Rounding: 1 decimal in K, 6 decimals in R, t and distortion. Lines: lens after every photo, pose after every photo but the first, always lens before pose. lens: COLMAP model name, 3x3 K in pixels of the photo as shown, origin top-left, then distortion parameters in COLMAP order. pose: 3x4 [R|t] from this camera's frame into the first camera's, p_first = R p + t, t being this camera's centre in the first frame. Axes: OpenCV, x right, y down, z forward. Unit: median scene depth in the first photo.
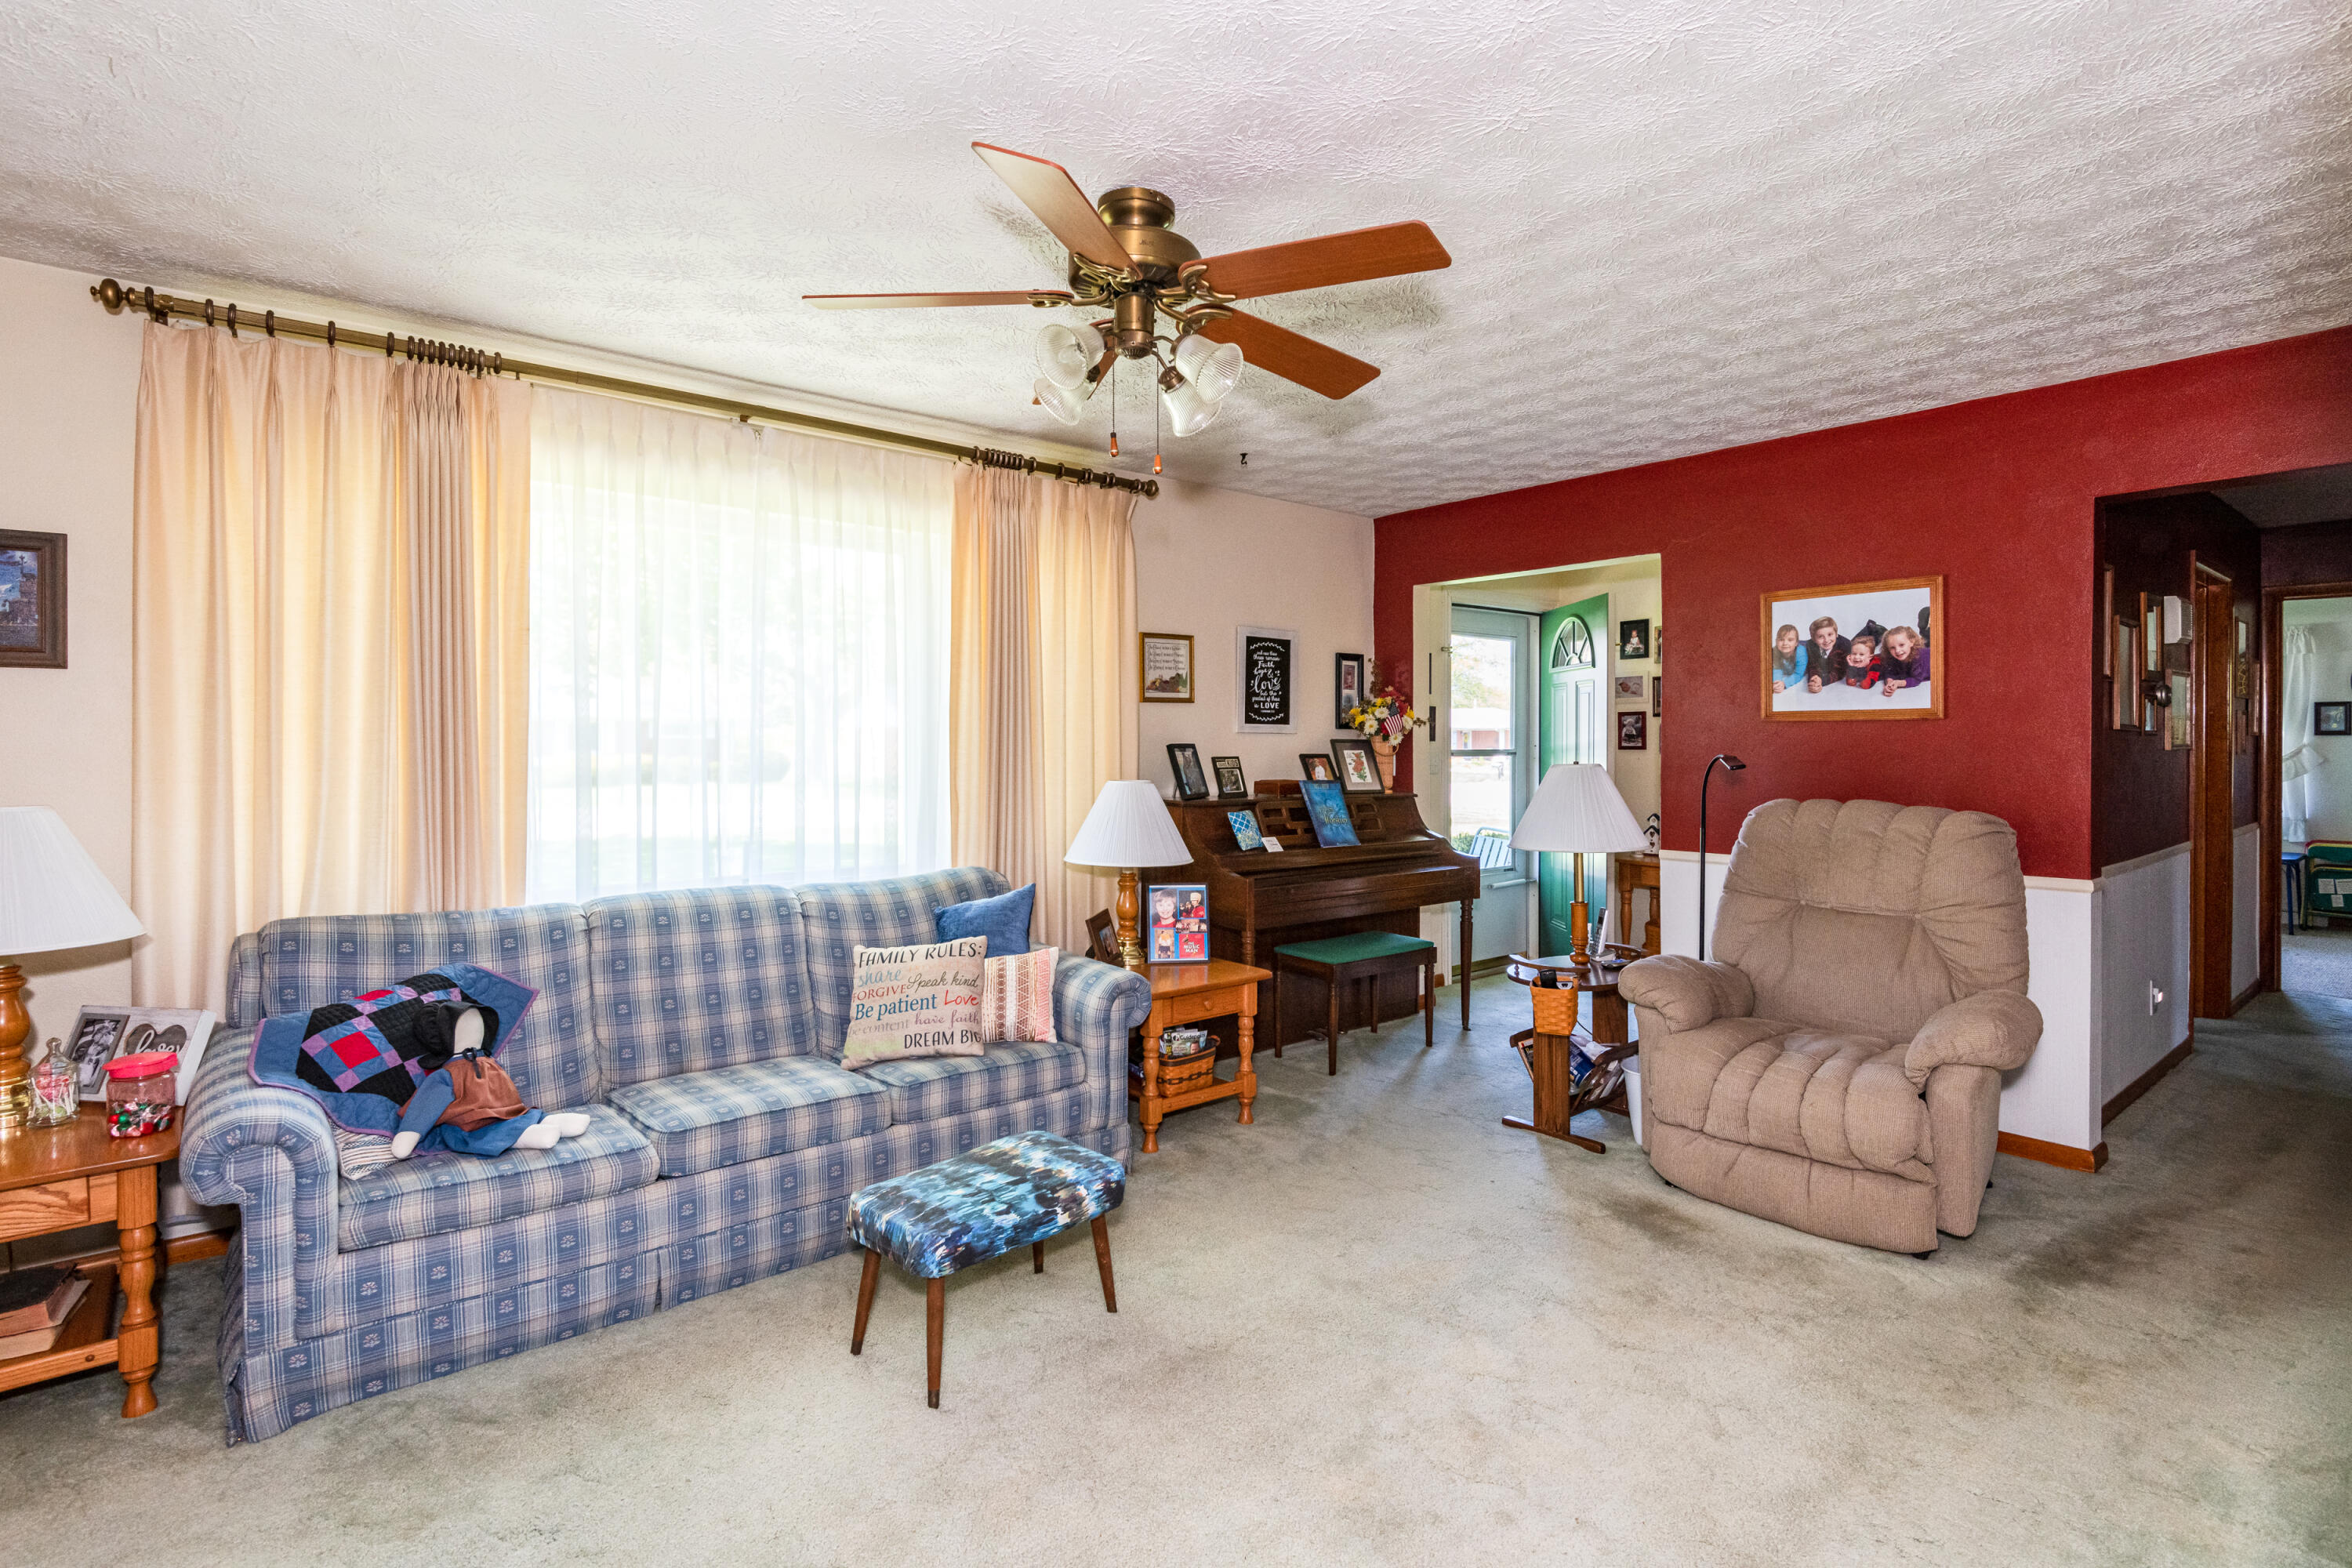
lens RADIAL K [[1078.7, 0, 1140.5], [0, 1078.7, 757.0], [0, 0, 1]] dist [0.000740, -0.000110]
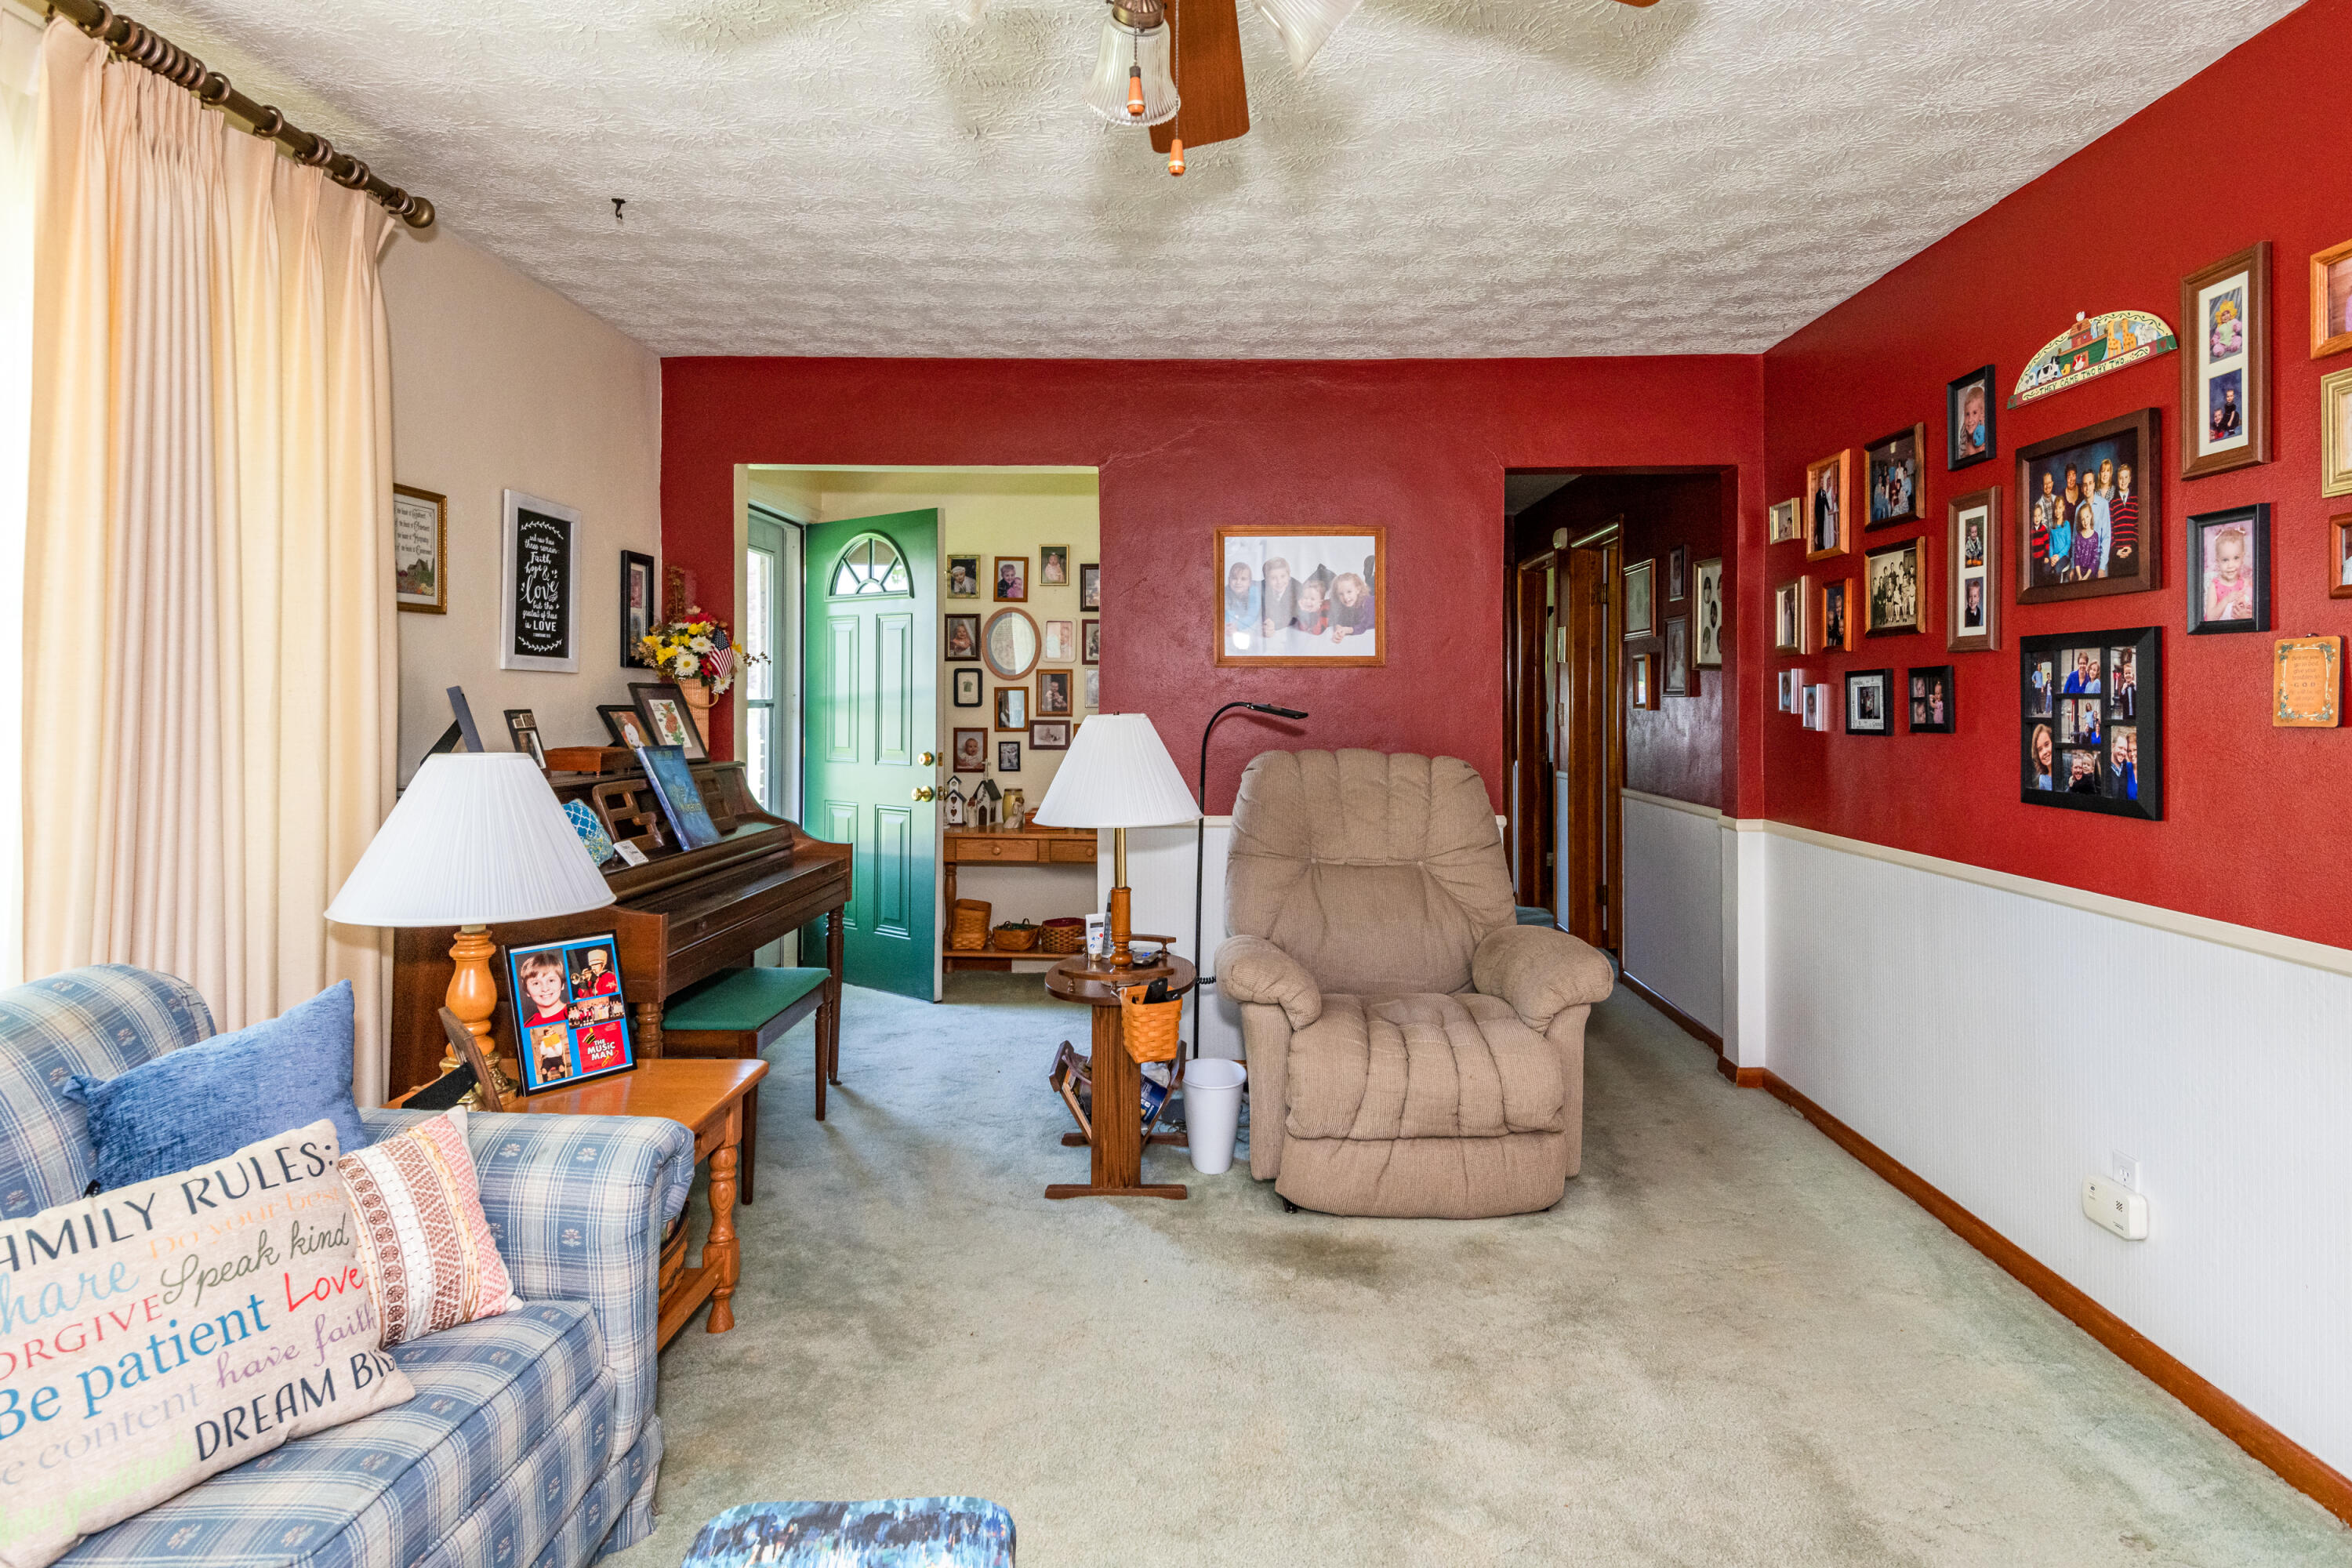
lens RADIAL K [[1277.7, 0, 1179.4], [0, 1277.7, 692.8], [0, 0, 1]] dist [0.048369, -0.042235]
pose [[0.645495, 0.003858, 0.763755, -0.279646], [0.007784, 0.999902, -0.011629, 0.001792], [-0.763725, 0.013451, 0.645401, 0.344424]]
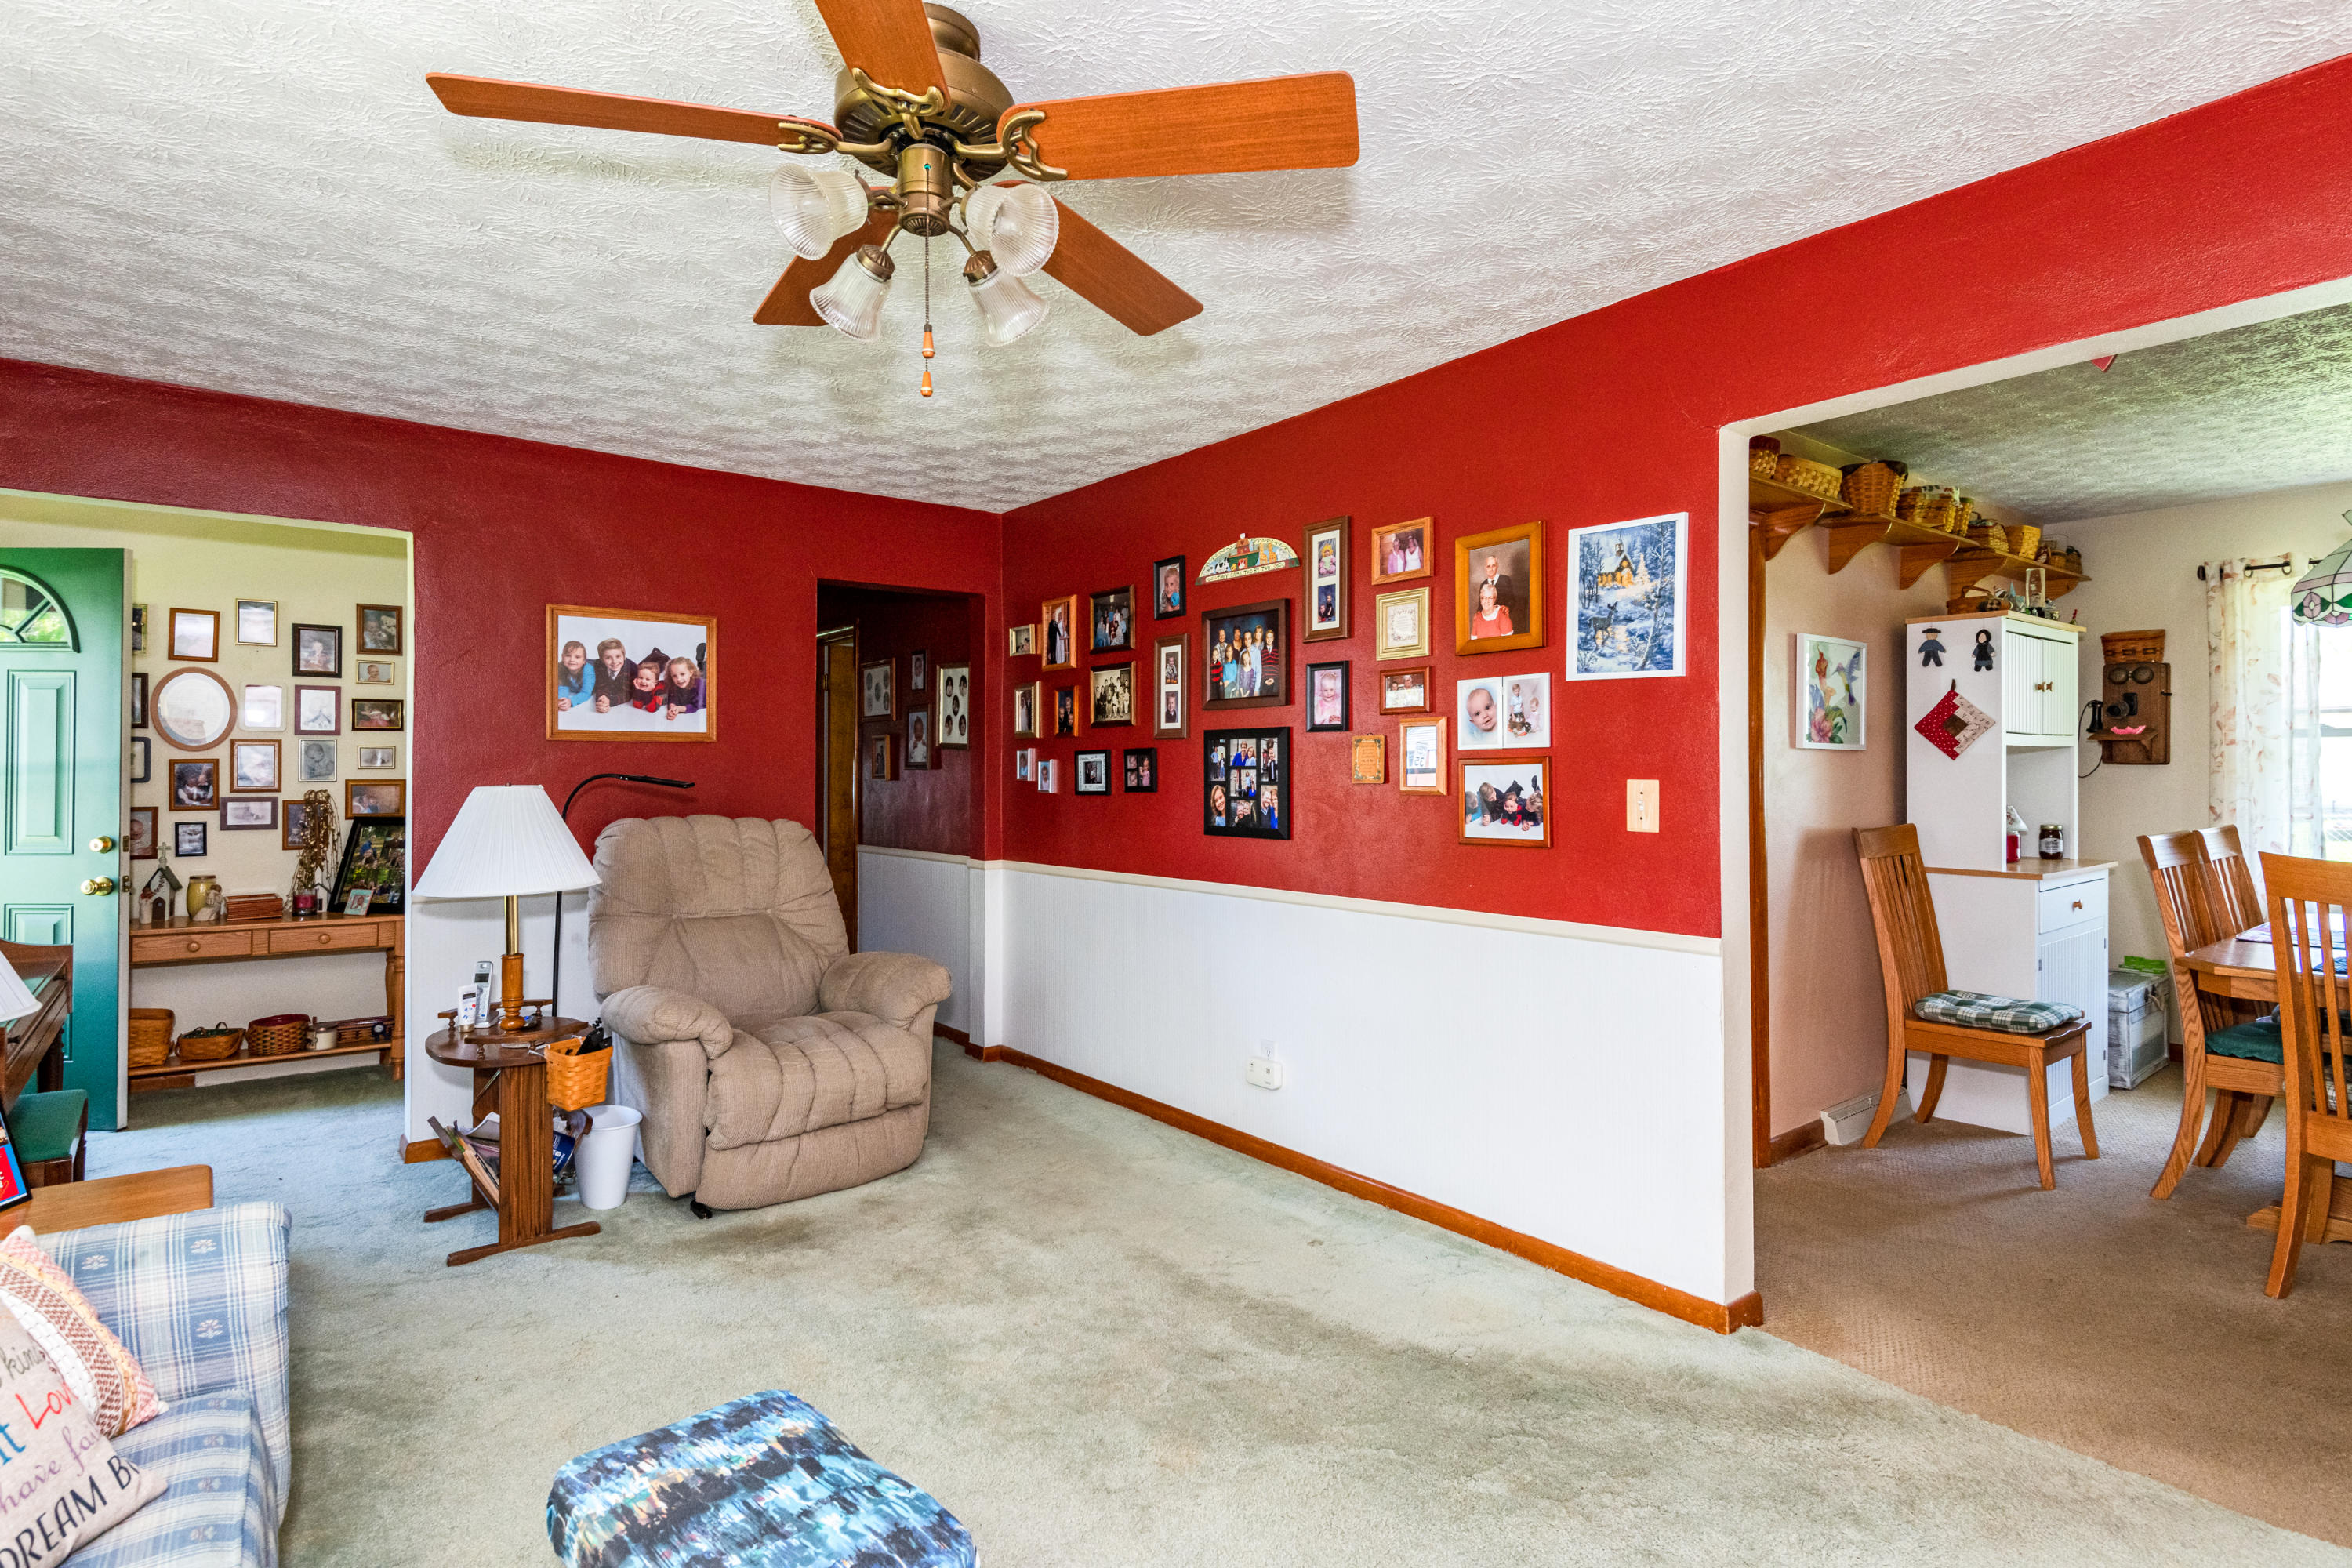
lens RADIAL K [[1205.7, 0, 1130.4], [0, 1205.7, 765.6], [0, 0, 1]] dist [0.029597, -0.026121]
pose [[0.021272, 0.005325, 0.999760, -0.493622], [0.013222, 0.999897, -0.005607, 0.002224], [-0.999686, 0.013338, 0.021200, 0.494366]]
